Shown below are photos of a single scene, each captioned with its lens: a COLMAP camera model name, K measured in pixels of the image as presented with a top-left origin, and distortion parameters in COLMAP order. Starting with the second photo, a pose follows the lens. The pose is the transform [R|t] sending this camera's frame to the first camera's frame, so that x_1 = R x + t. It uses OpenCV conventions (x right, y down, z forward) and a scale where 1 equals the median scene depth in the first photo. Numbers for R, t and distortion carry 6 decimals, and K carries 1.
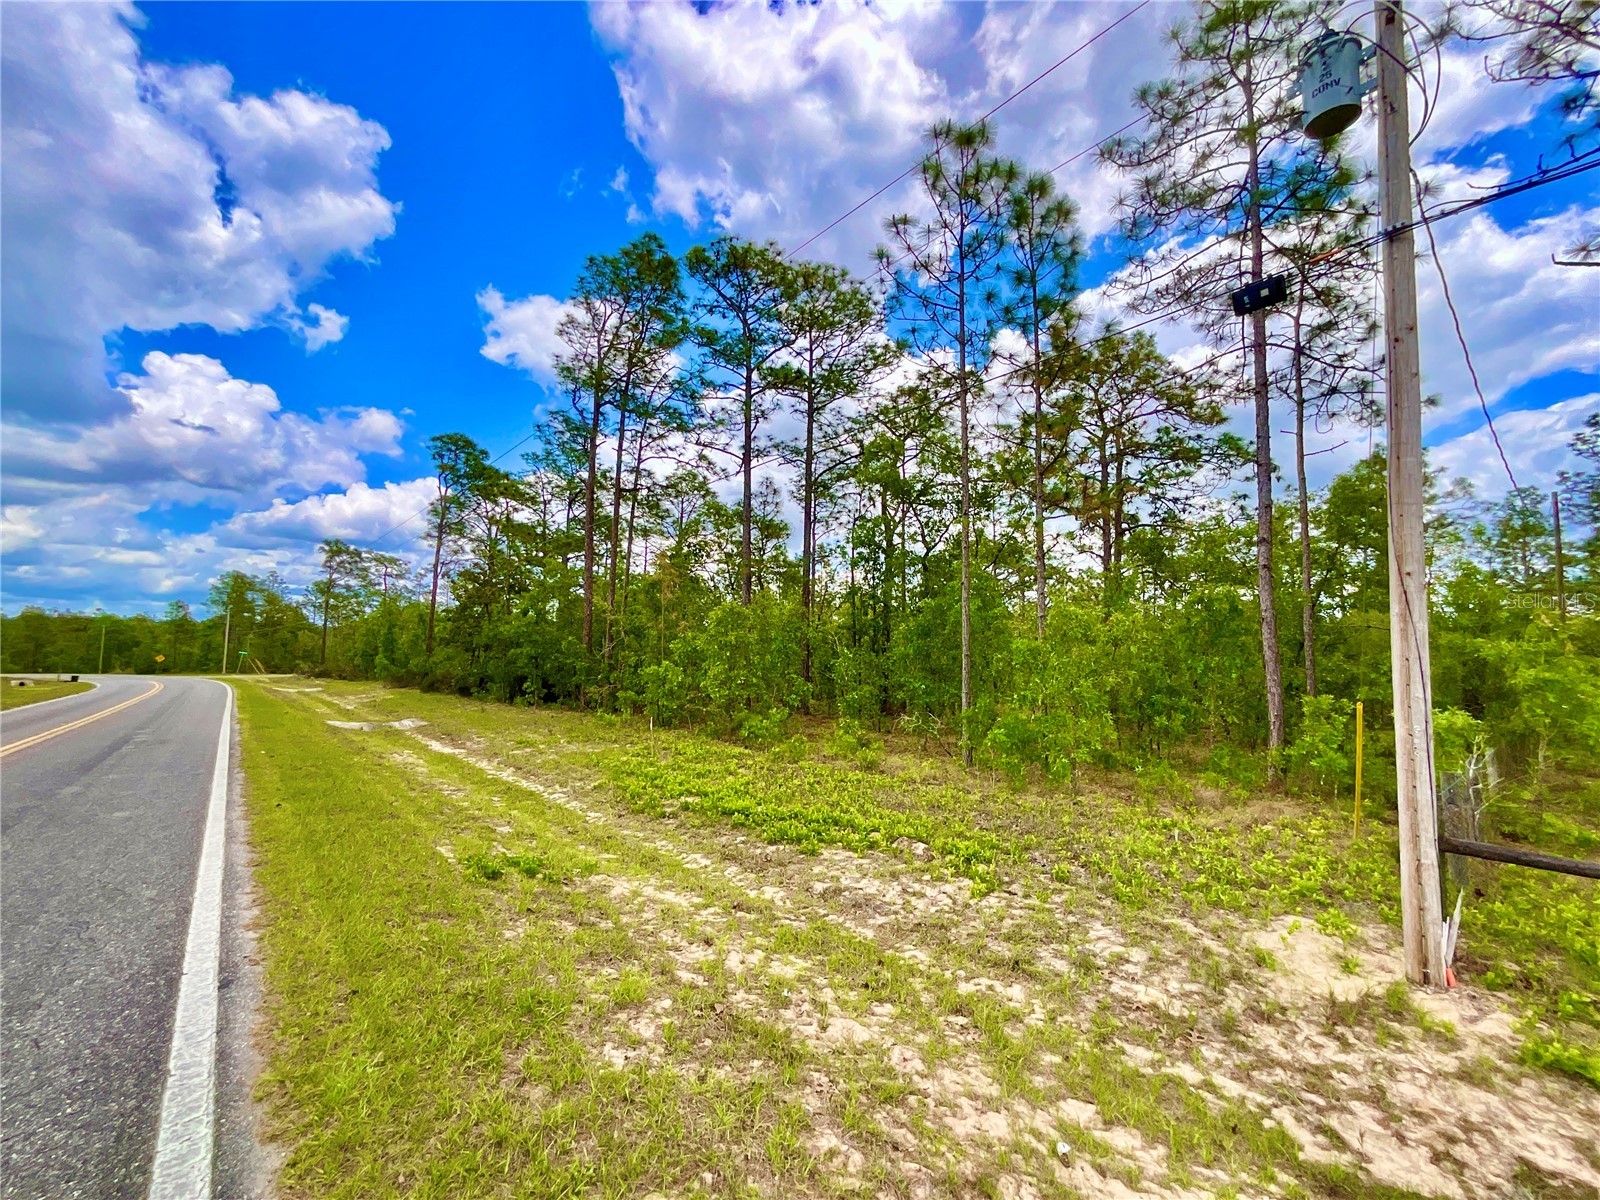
lens RADIAL K [[645.2, 0, 800.0], [0, 645.2, 600.0], [0, 0, 1]] dist [0.001021, -0.000328]
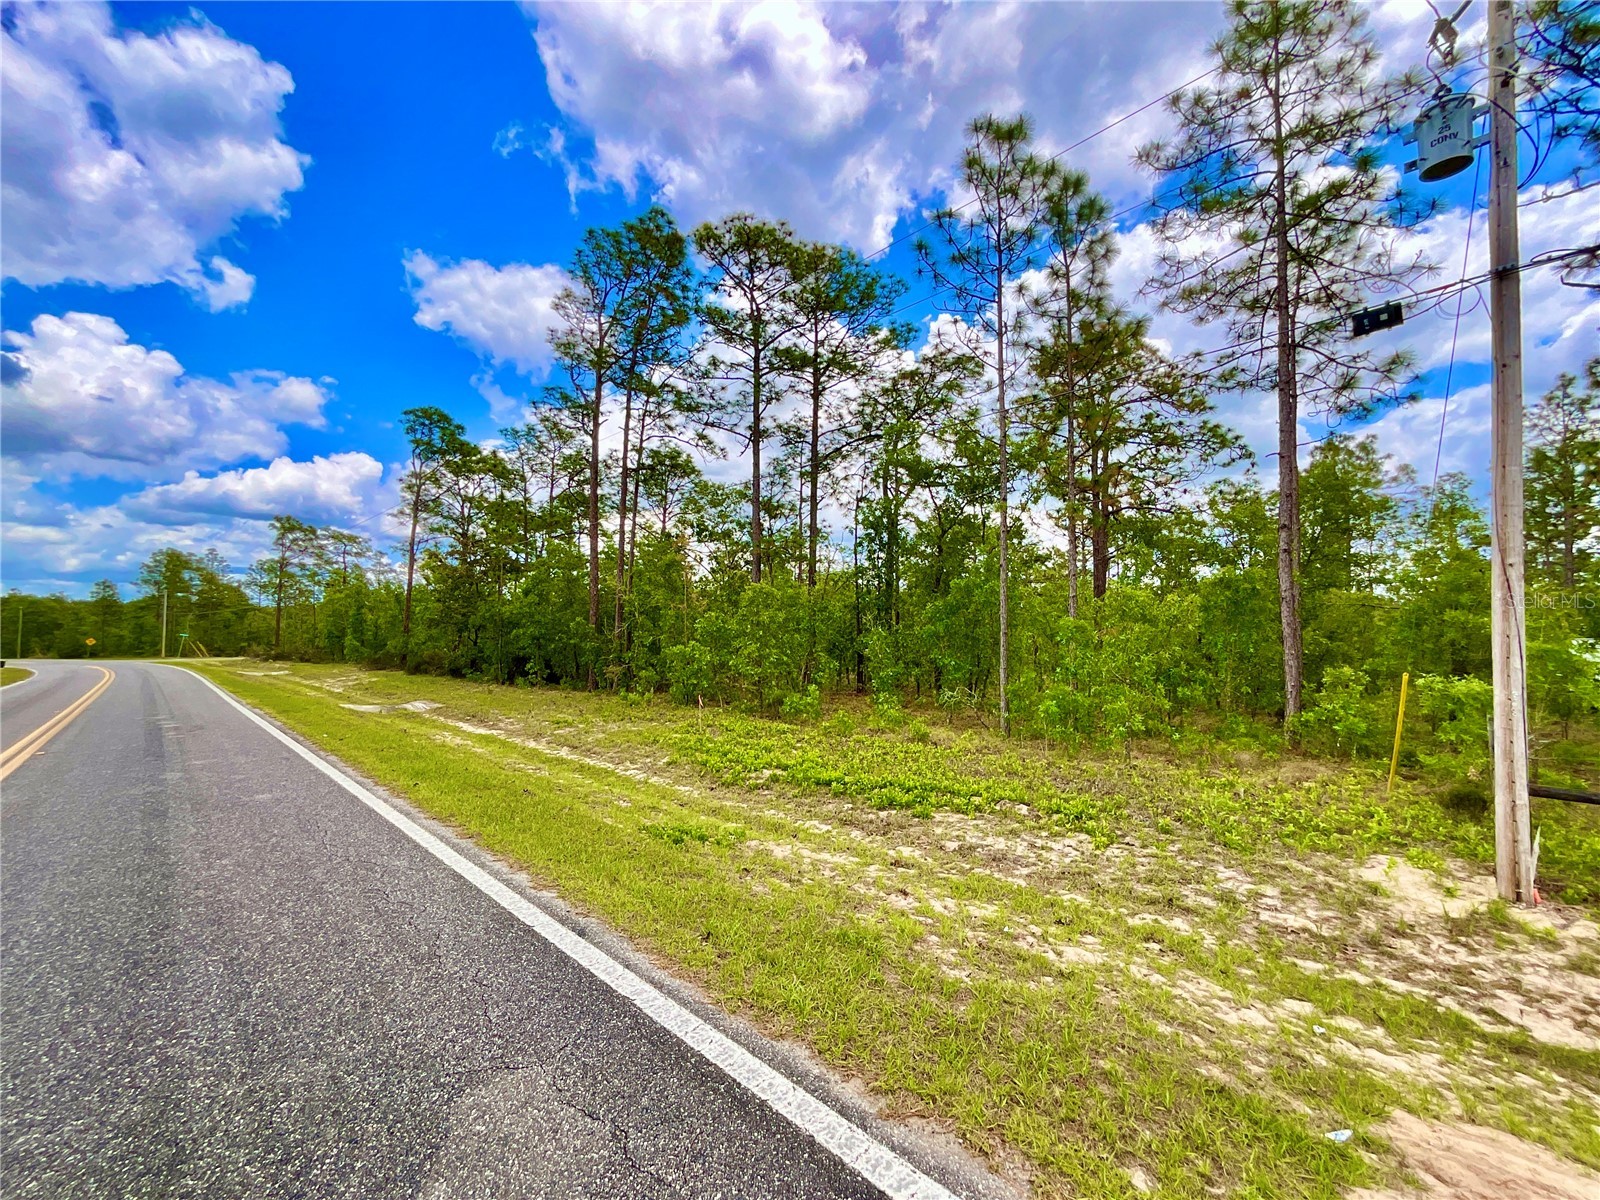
lens RADIAL K [[645.2, 0, 800.0], [0, 645.2, 600.0], [0, 0, 1]] dist [-0.000465, -0.000176]
pose [[0.997756, -0.004156, 0.066824, -0.165159], [0.001838, 0.999396, 0.034712, -0.007076], [-0.066928, -0.034511, 0.997161, -0.037057]]
